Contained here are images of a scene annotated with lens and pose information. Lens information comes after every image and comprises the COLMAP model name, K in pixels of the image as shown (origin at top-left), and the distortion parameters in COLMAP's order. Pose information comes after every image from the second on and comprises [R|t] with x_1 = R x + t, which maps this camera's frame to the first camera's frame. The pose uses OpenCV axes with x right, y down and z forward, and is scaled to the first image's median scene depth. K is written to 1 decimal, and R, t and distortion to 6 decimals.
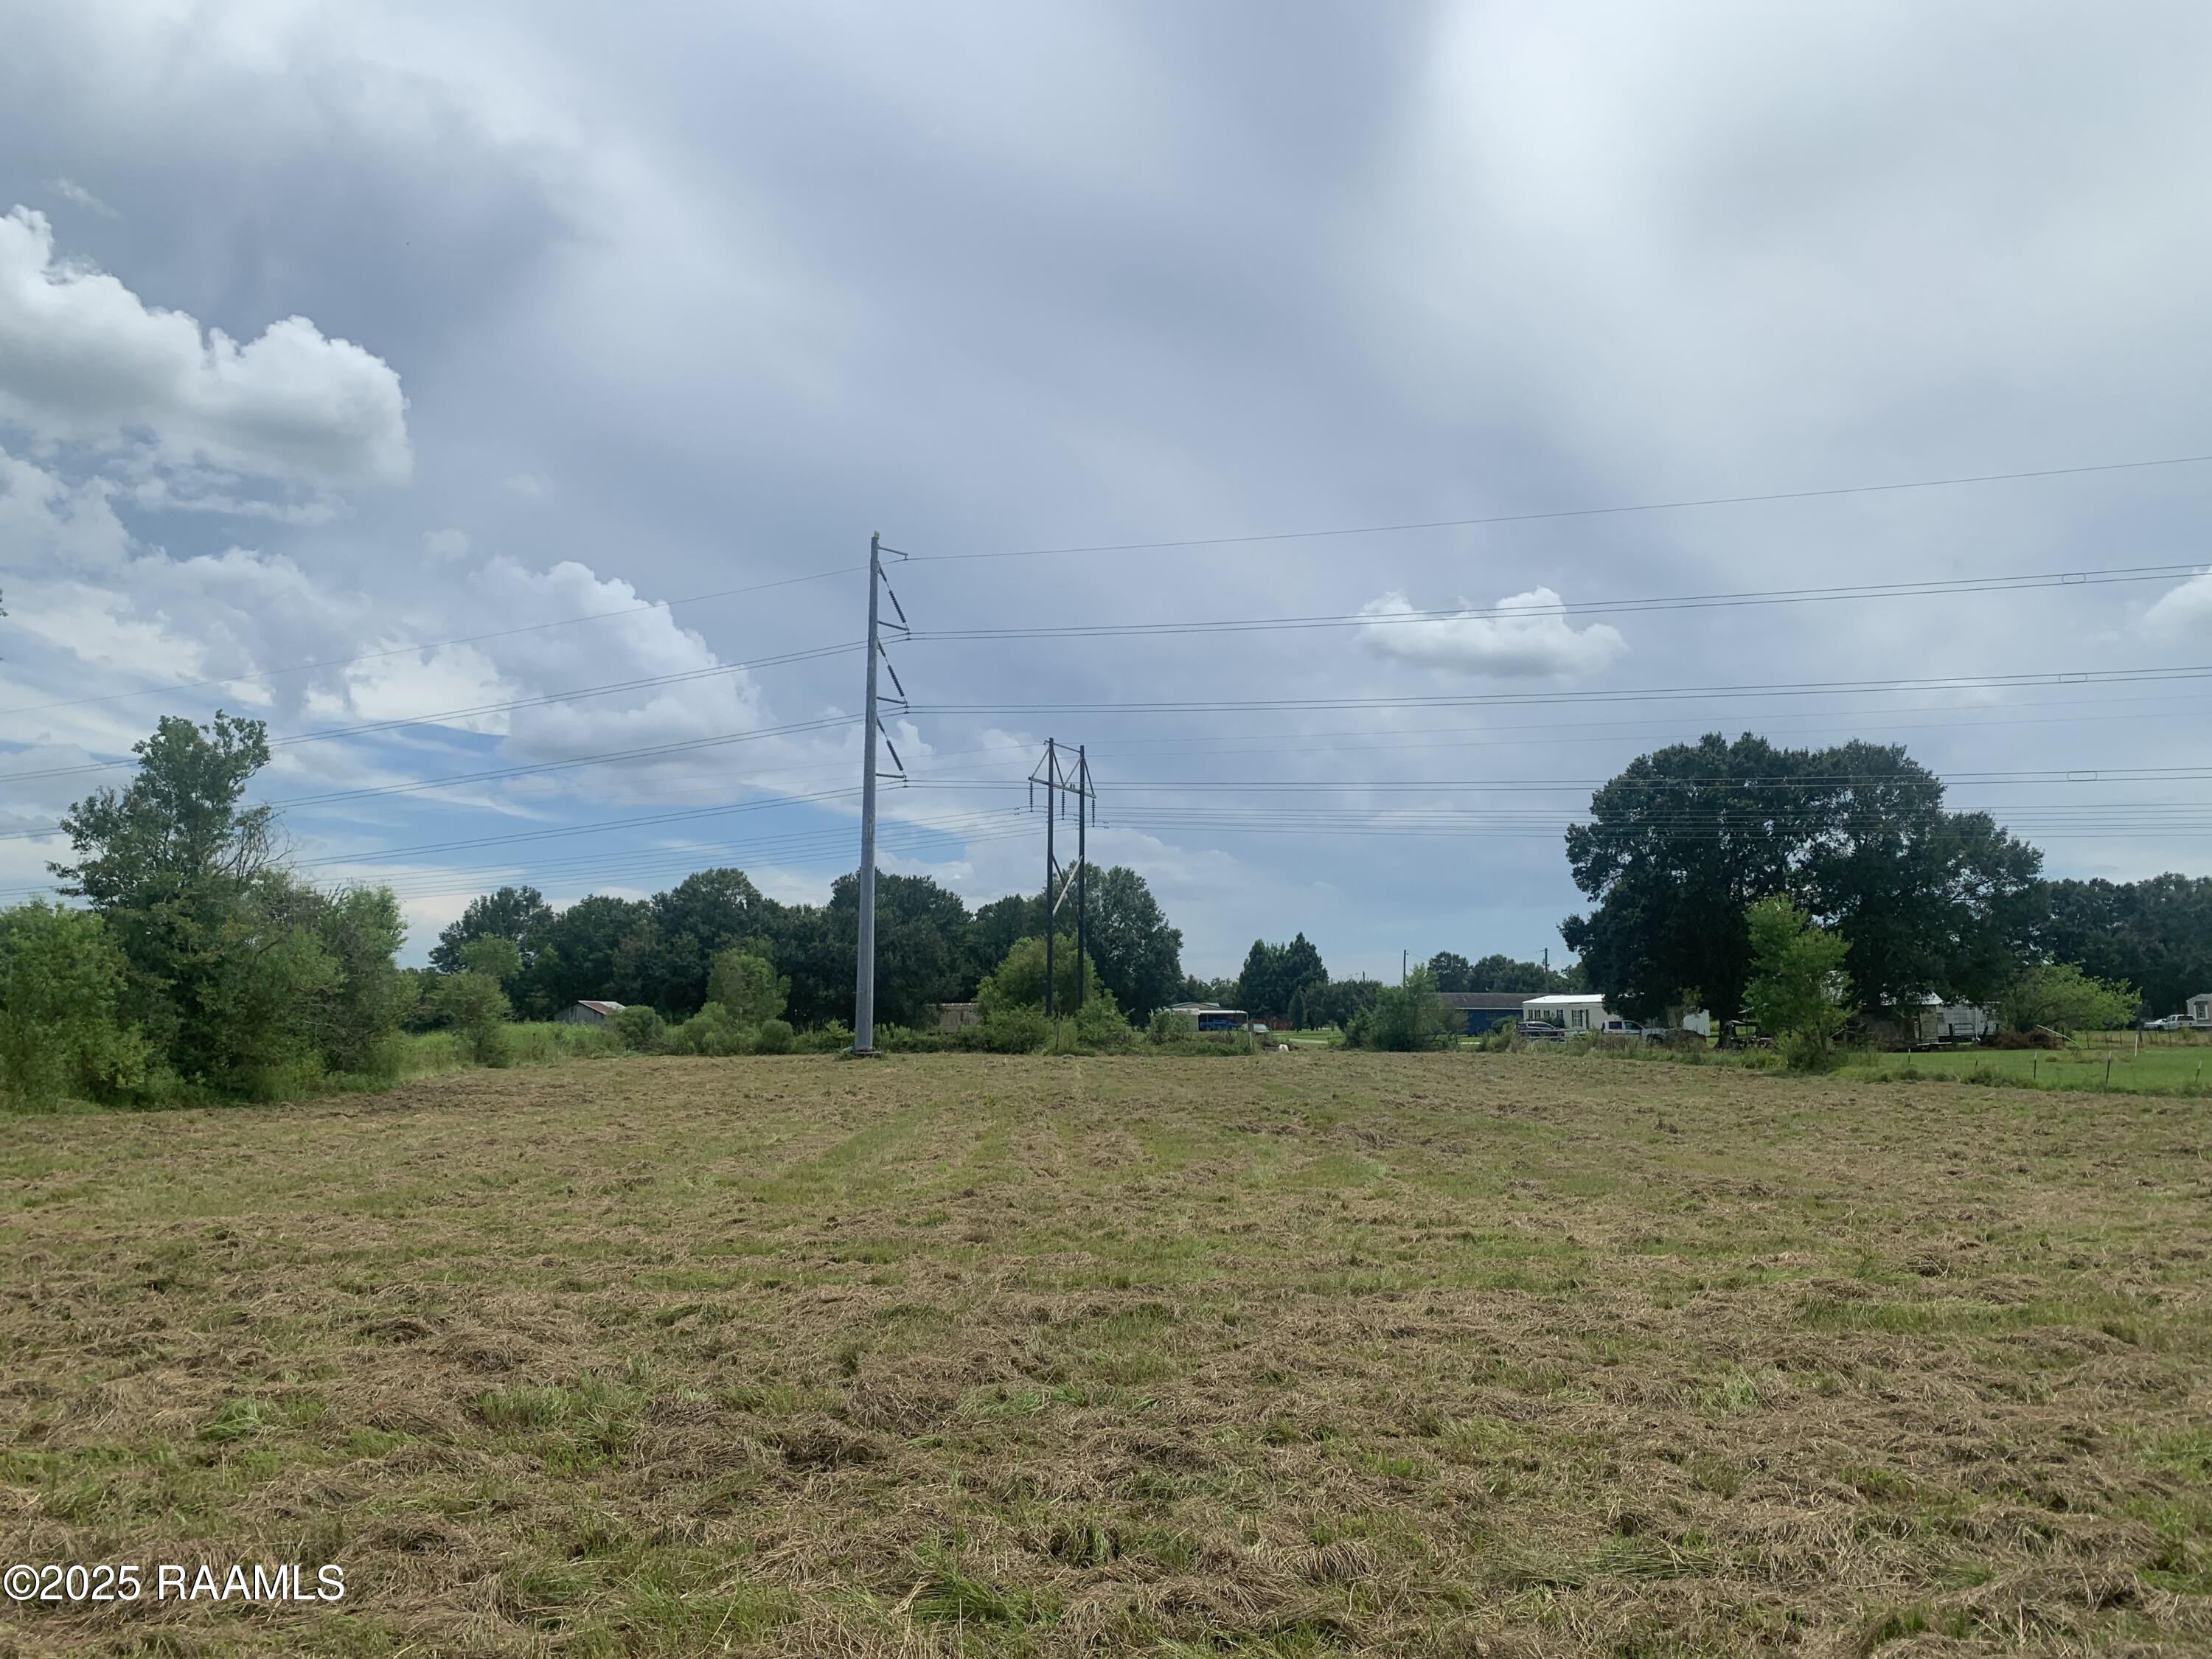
lens RADIAL K [[1670.9, 0, 1103.2], [0, 1670.9, 751.8], [0, 0, 1]] dist [-0.009410, 0.003950]
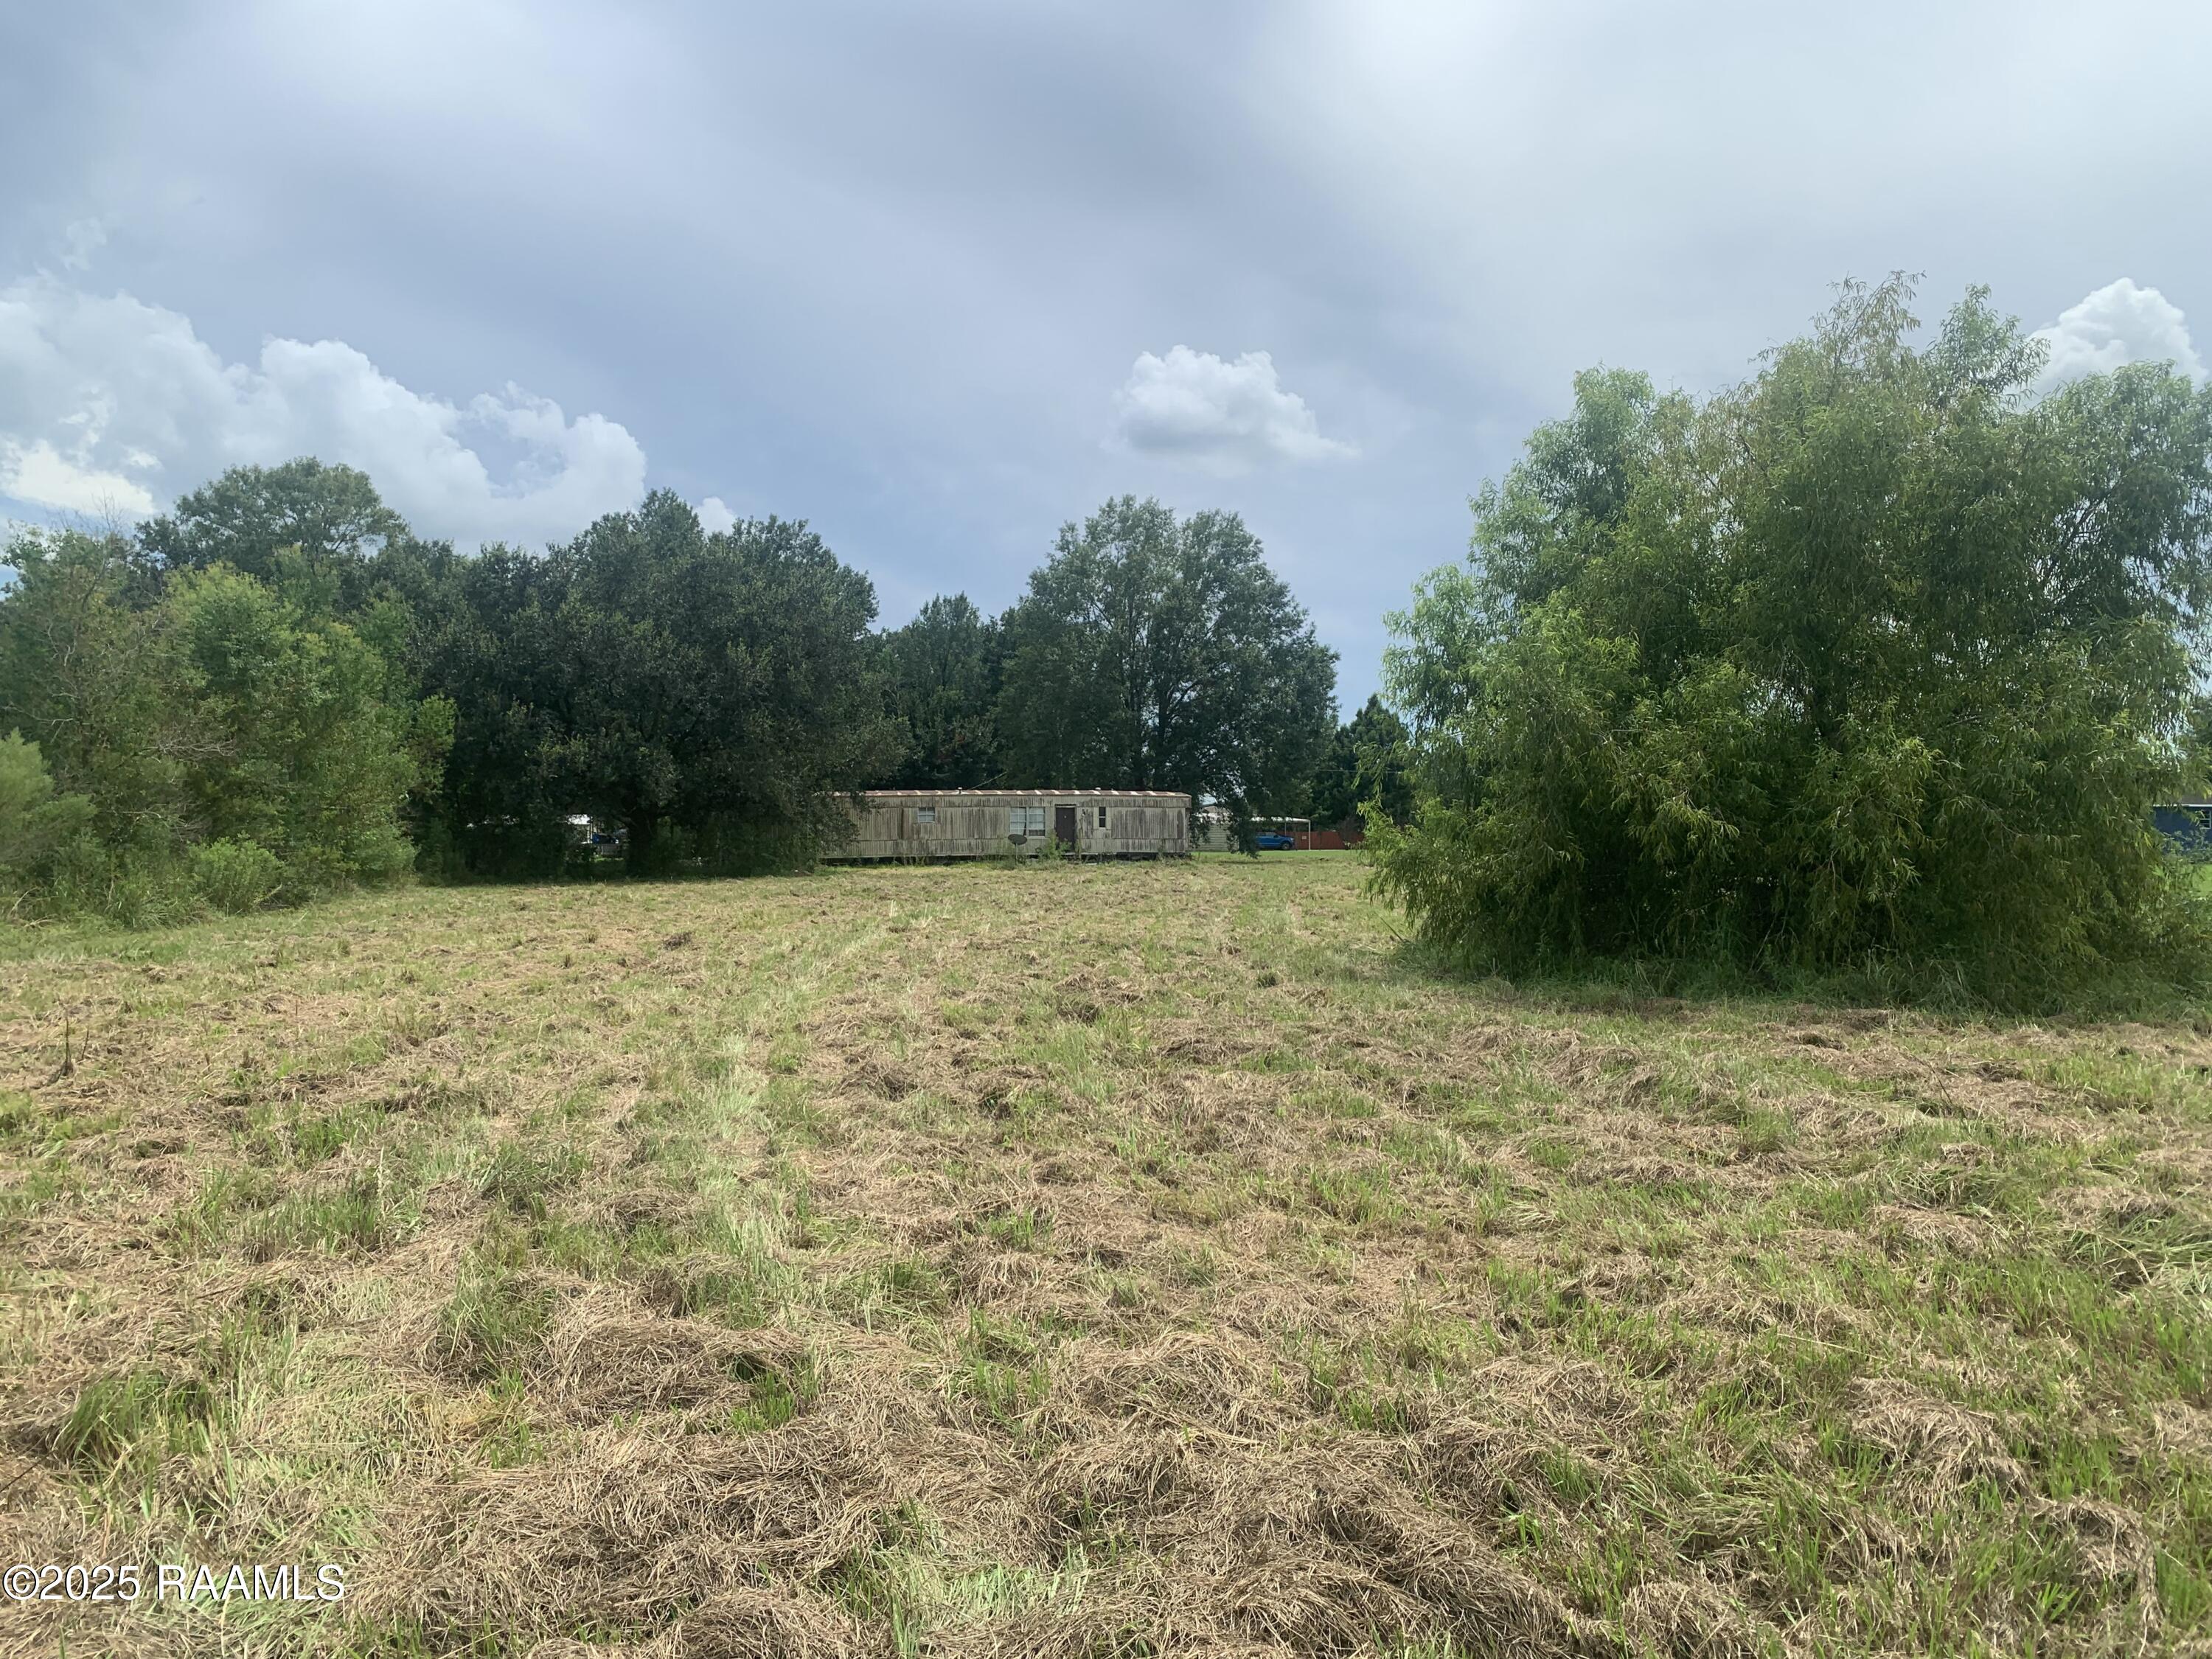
lens RADIAL K [[1652.0, 0, 1059.8], [0, 1652.0, 842.1], [0, 0, 1]] dist [0.112004, -0.145640]
pose [[0.995995, -0.000991, 0.089405, -0.140825], [-0.012607, 0.988393, 0.151395, 0.166775], [-0.088517, -0.151916, 0.984422, 0.973379]]
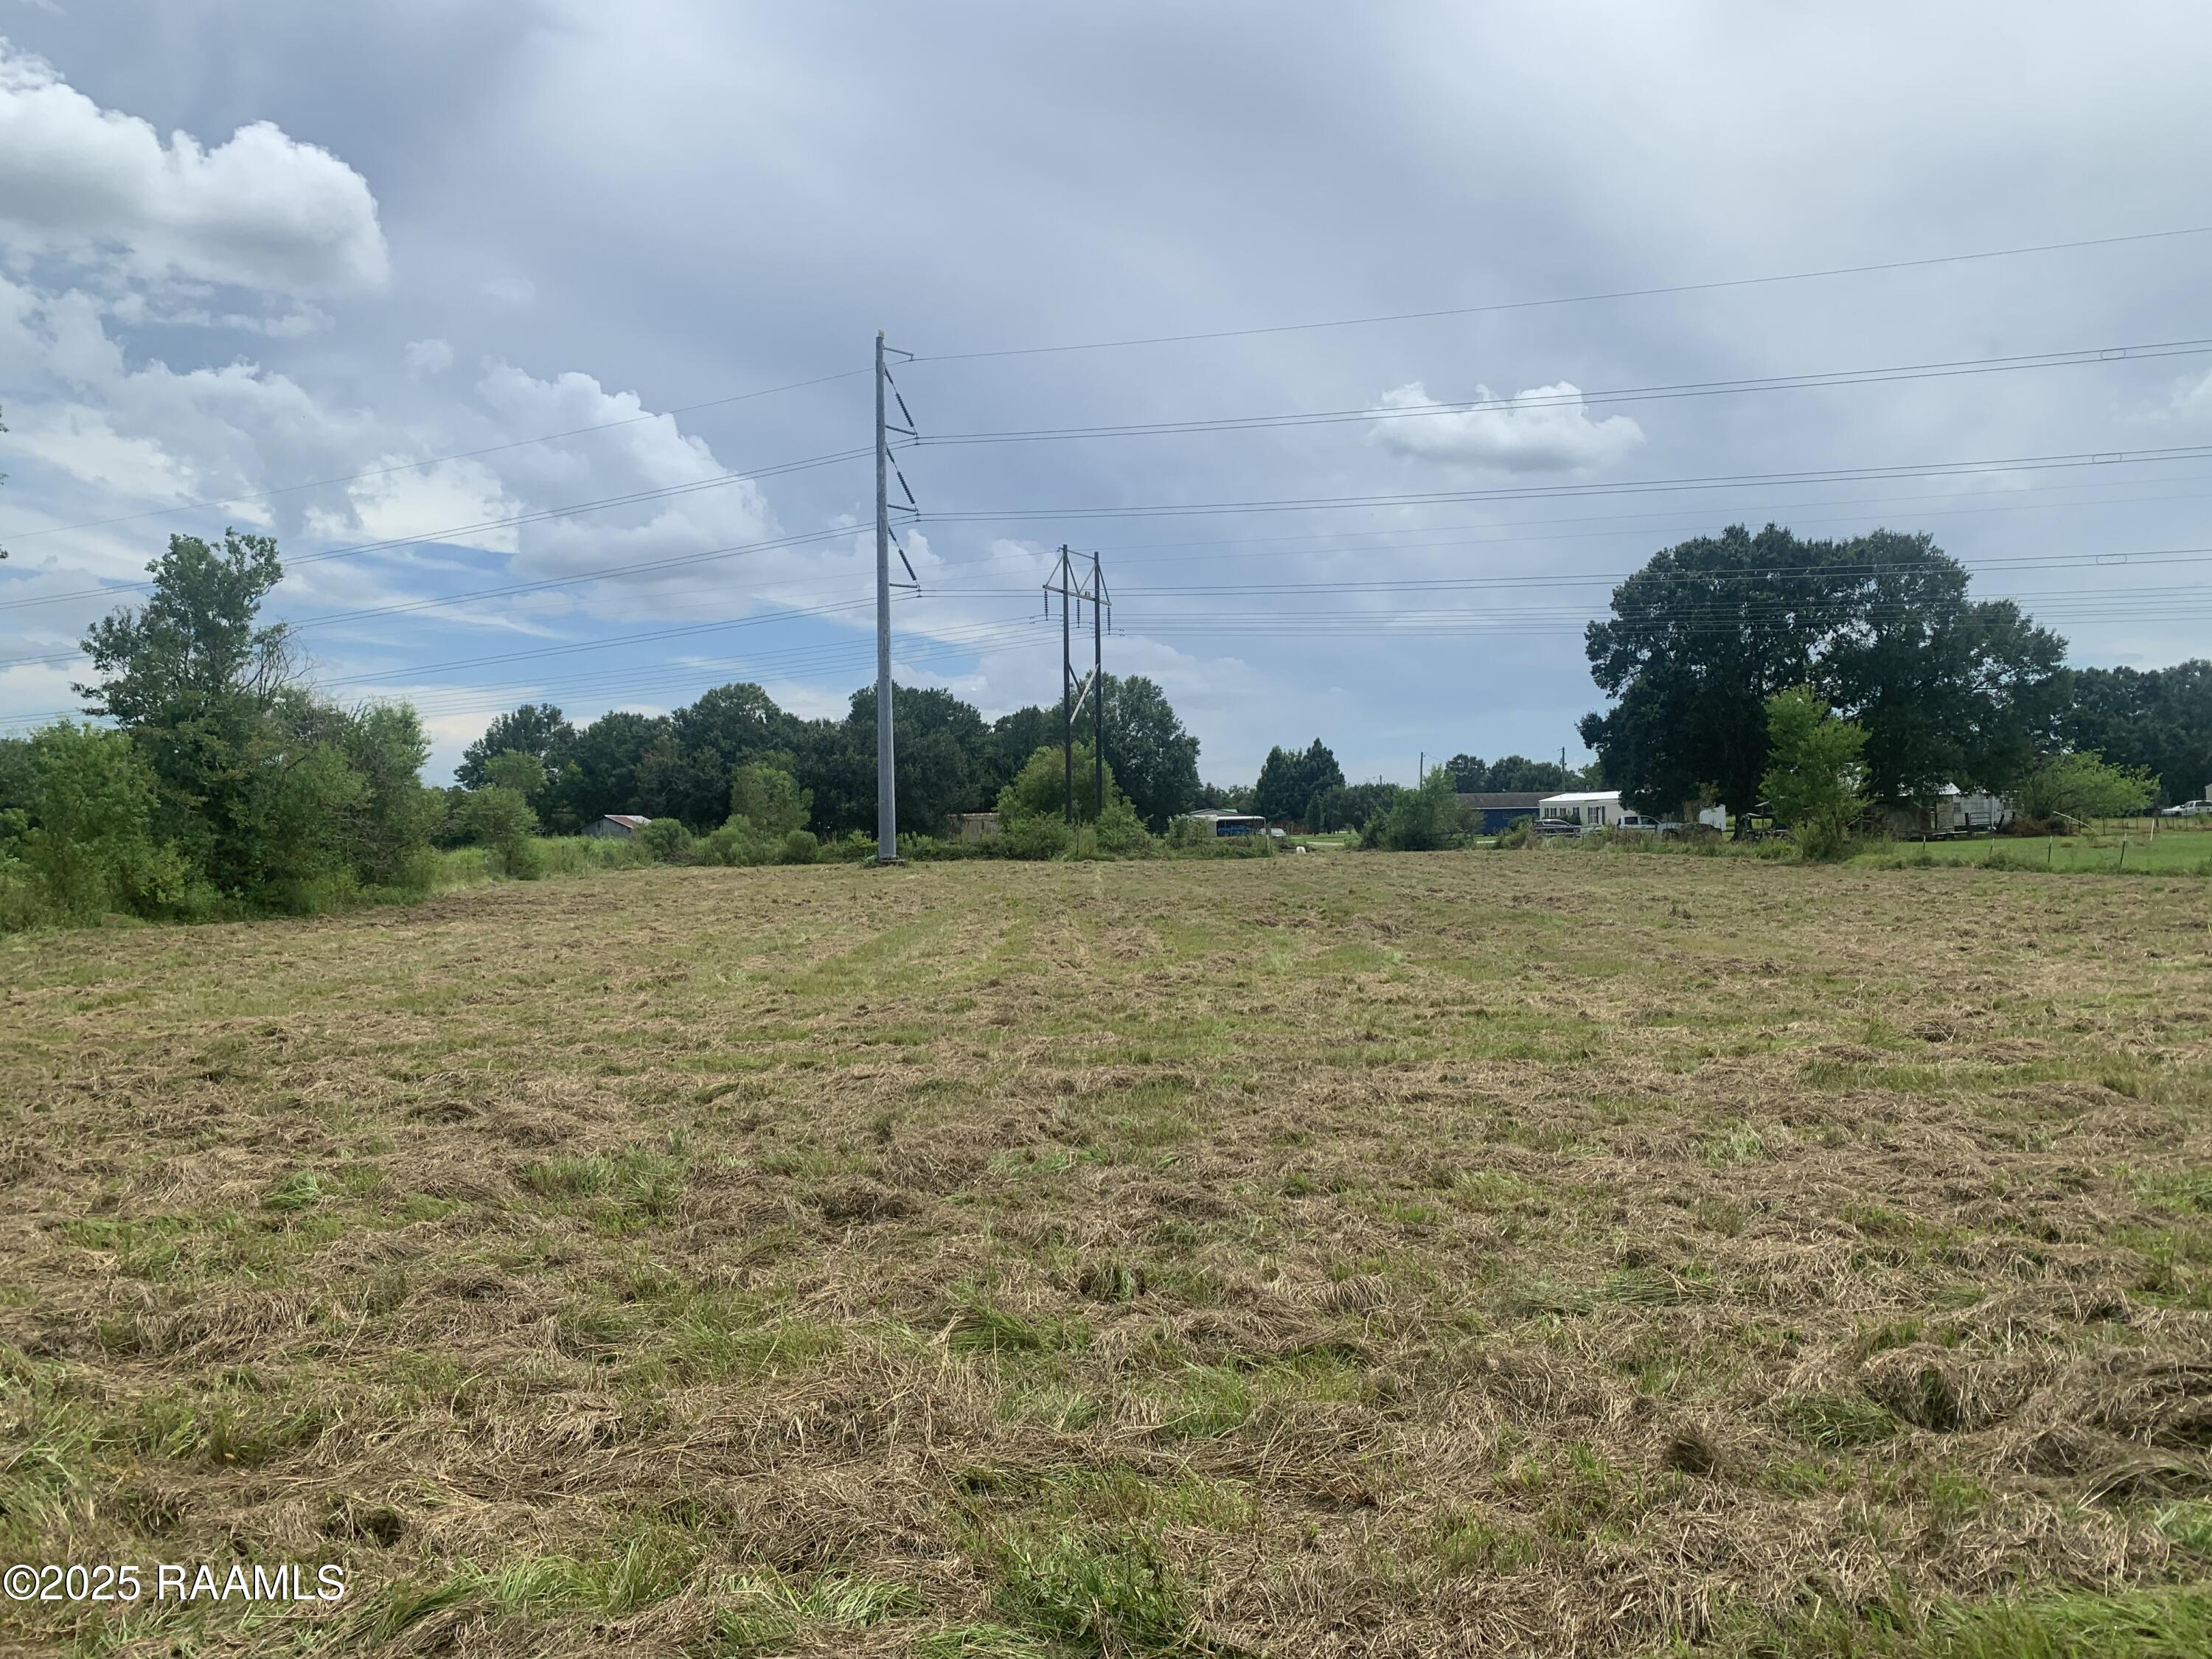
lens RADIAL K [[1674.7, 0, 1101.3], [0, 1674.7, 779.3], [0, 0, 1]] dist [-0.006884, 0.003209]
pose [[0.999771, -0.017336, -0.012573, 0.000517], [0.018663, 0.993239, 0.114578, 0.025758], [0.010502, -0.114787, 0.993335, -0.004144]]
